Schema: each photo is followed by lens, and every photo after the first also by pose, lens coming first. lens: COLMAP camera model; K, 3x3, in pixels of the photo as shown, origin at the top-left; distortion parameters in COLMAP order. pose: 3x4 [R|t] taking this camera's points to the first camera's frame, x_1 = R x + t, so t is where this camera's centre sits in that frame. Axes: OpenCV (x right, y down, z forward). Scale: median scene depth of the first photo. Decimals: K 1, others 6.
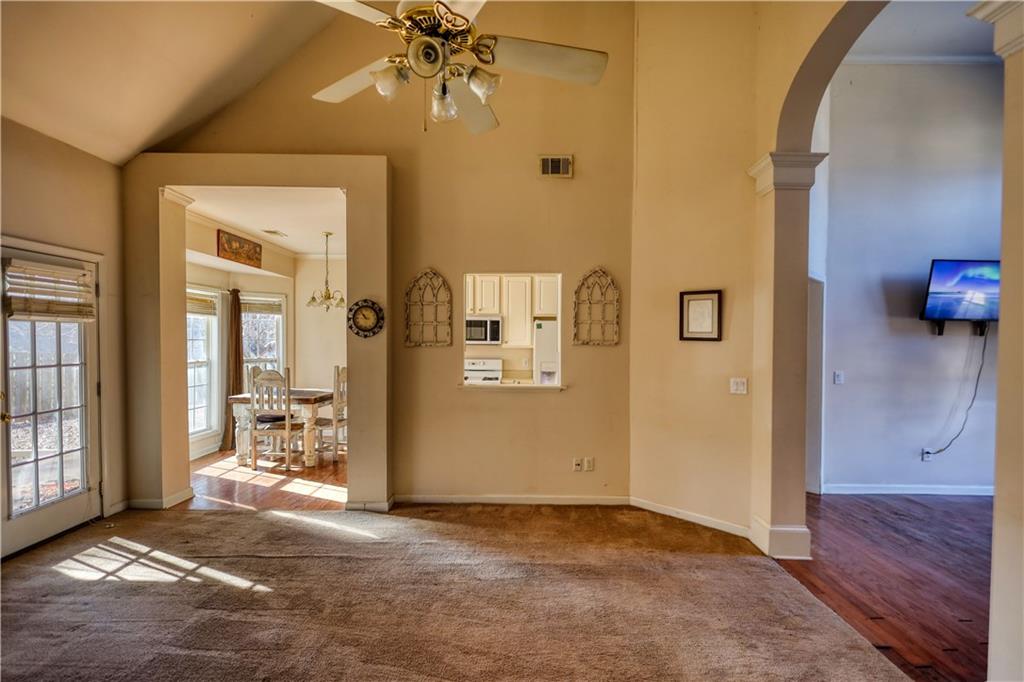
lens RADIAL K [[476.6, 0, 507.3], [0, 476.6, 347.4], [0, 0, 1]] dist [0.000834, 0.000585]
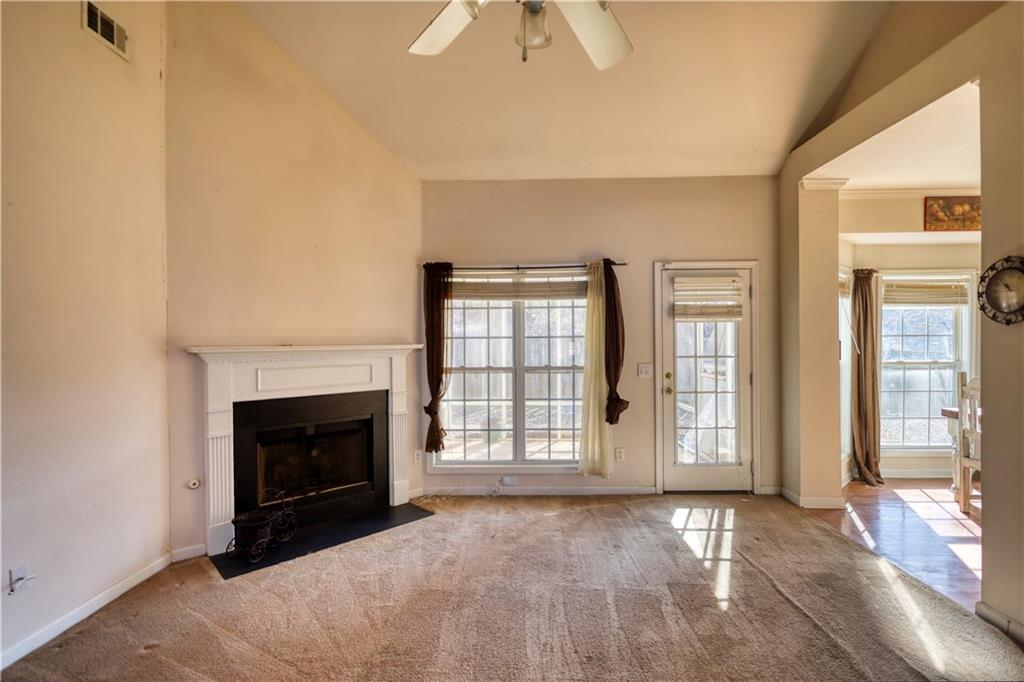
lens RADIAL K [[476.8, 0, 510.6], [0, 476.8, 345.1], [0, 0, 1]] dist [0.000810, 0.000359]
pose [[-0.006531, 0.002670, -0.999975, 0.251430], [-0.009159, 0.999954, 0.002730, 0.007566], [0.999937, 0.009176, -0.006506, 0.383589]]
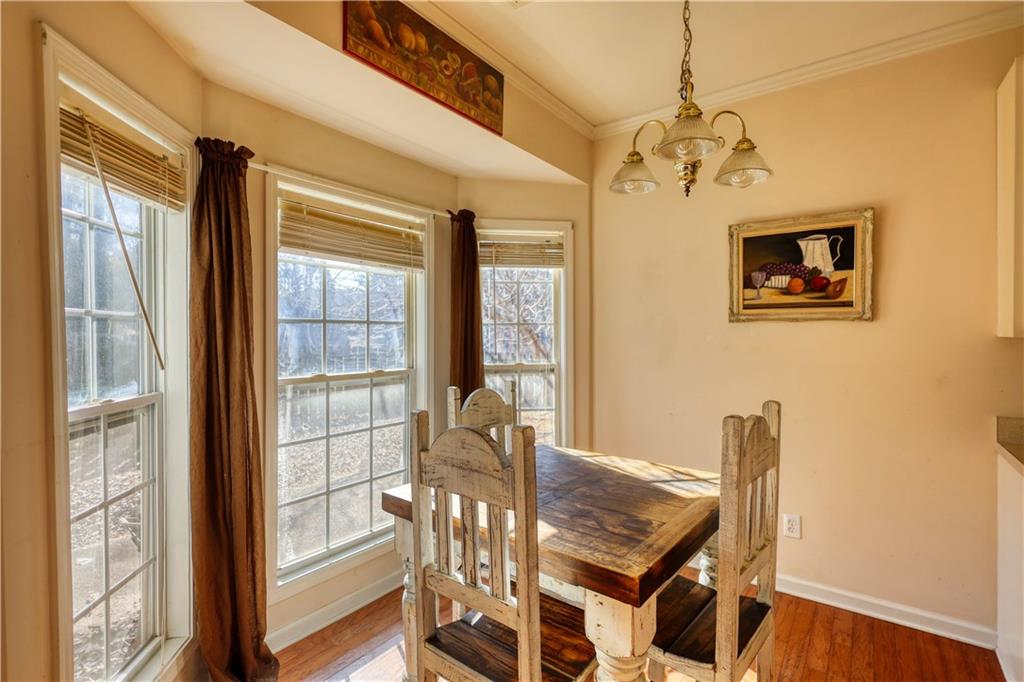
lens RADIAL K [[487.0, 0, 512.0], [0, 487.0, 341.0], [0, 0, 1]] dist [0.000131, 0.000004]
pose [[0.811642, -0.004622, -0.584137, -0.408810], [0.001430, 0.999981, -0.005927, 0.004924], [0.584154, 0.003975, 0.811633, 0.997353]]
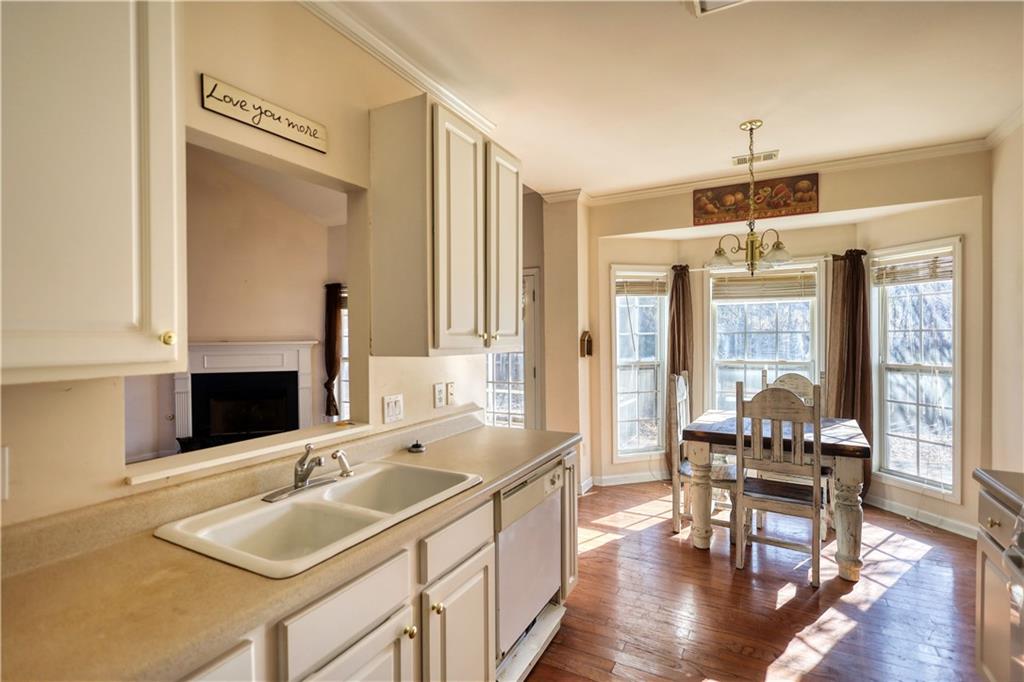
lens RADIAL K [[479.5, 0, 515.5], [0, 479.5, 342.0], [0, 0, 1]] dist [-0.000099, 0.000837]
pose [[-0.458822, 0.008593, -0.888487, 0.276483], [-0.008330, 0.999868, 0.013972, -0.011545], [0.888489, 0.013812, -0.458690, 1.369703]]
